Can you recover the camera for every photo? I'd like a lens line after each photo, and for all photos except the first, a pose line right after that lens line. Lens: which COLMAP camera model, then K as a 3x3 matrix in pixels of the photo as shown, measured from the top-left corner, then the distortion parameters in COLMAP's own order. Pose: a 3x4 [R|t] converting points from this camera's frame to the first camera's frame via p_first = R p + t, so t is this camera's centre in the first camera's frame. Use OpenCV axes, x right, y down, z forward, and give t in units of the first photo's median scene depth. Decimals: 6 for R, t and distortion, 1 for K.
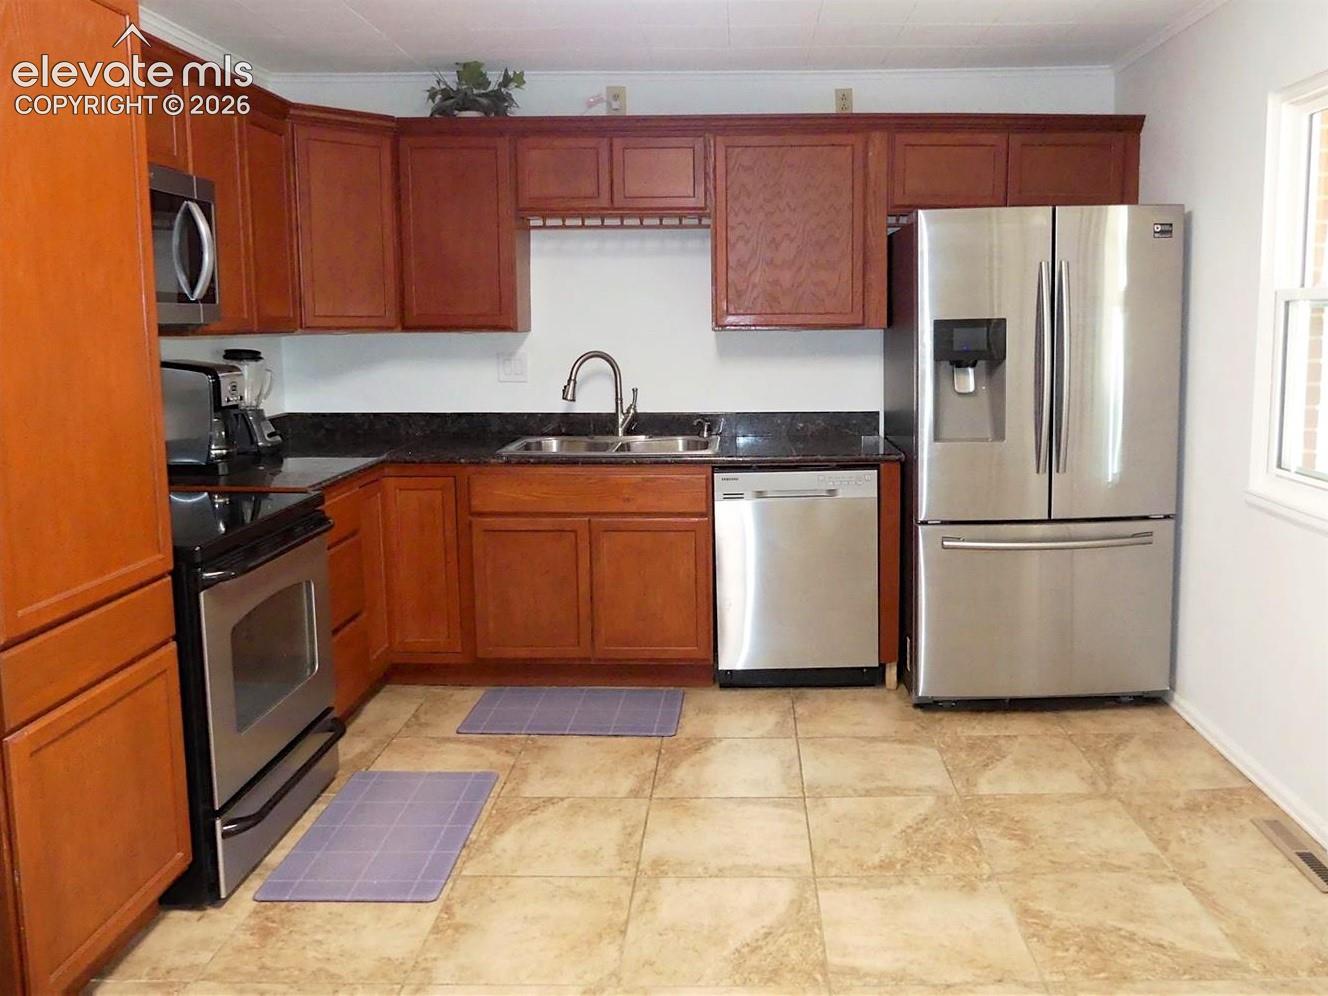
lens RADIAL K [[1112.3, 0, 665.3], [0, 1112.3, 494.2], [0, 0, 1]] dist [-0.037908, 0.010003]
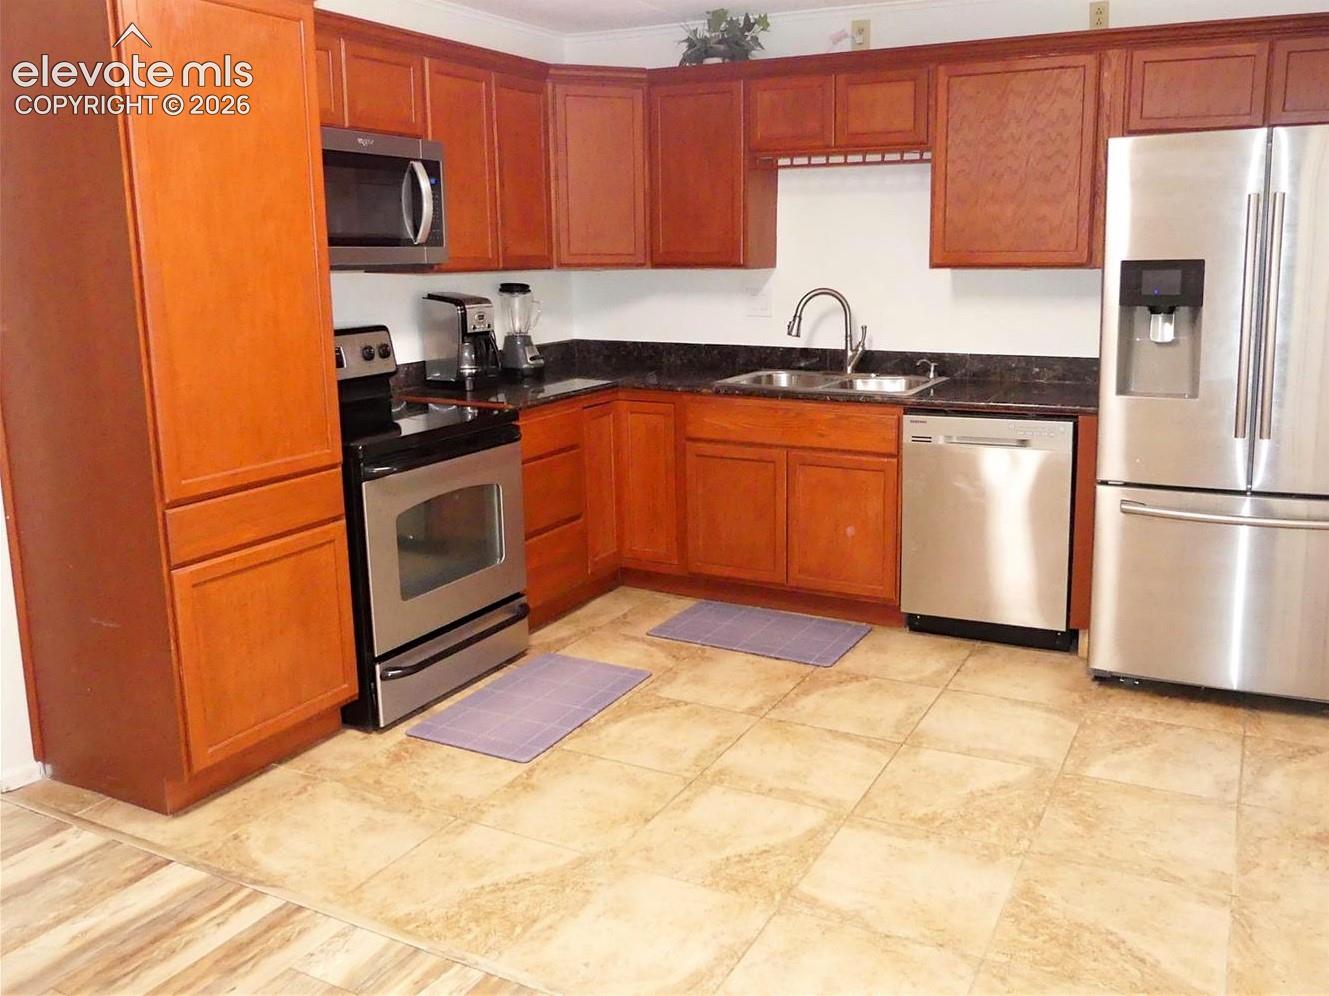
lens RADIAL K [[1113.2, 0, 670.3], [0, 1113.2, 498.2], [0, 0, 1]] dist [-0.037908, 0.010003]
pose [[0.894768, 0.094071, -0.436511, 0.310392], [-0.064395, 0.994523, 0.082328, -0.013638], [0.441864, -0.045555, 0.895924, 0.017770]]
